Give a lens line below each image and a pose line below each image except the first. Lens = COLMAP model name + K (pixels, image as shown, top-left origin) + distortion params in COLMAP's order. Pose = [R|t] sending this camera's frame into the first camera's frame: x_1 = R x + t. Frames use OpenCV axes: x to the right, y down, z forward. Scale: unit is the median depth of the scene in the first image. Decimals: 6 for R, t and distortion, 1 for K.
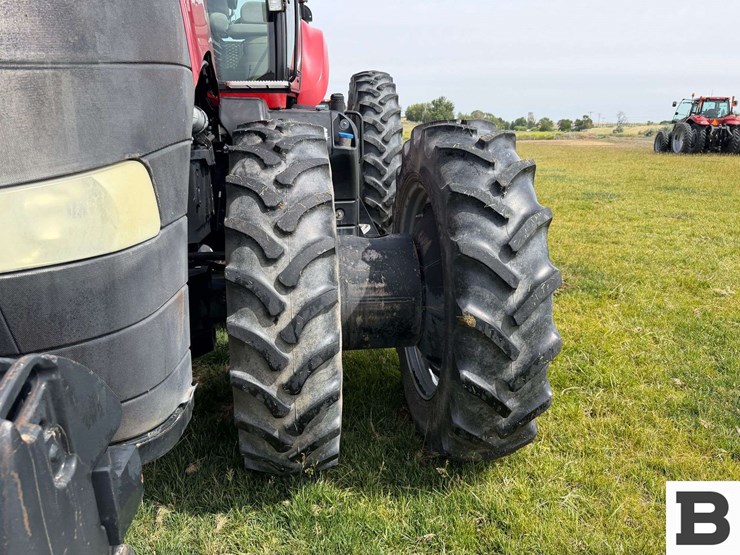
lens RADIAL K [[535.5, 0, 372.0], [0, 535.5, 271.2], [0, 0, 1]] dist [0.110789, -0.185046]
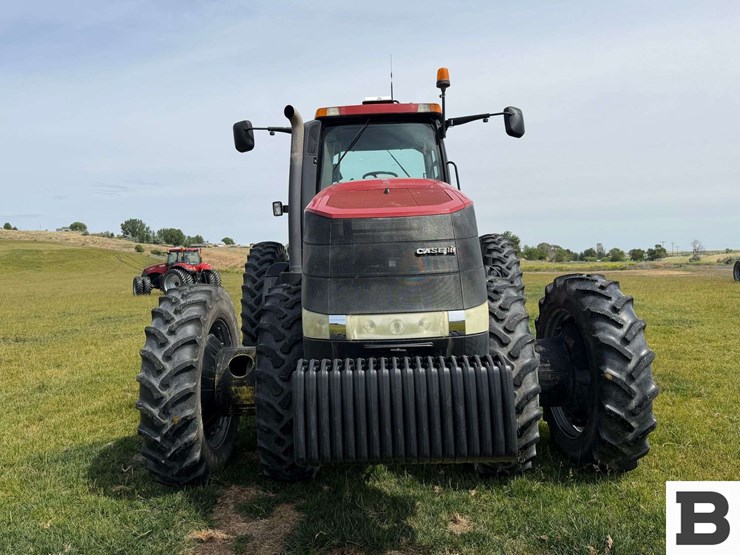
lens RADIAL K [[535.5, 0, 372.0], [0, 535.5, 271.2], [0, 0, 1]] dist [0.110789, -0.185046]
pose [[0.992149, -0.023131, -0.122906, -0.390855], [-0.007157, 0.970635, -0.240452, 0.188018], [0.124858, 0.239443, 0.962849, -1.029290]]
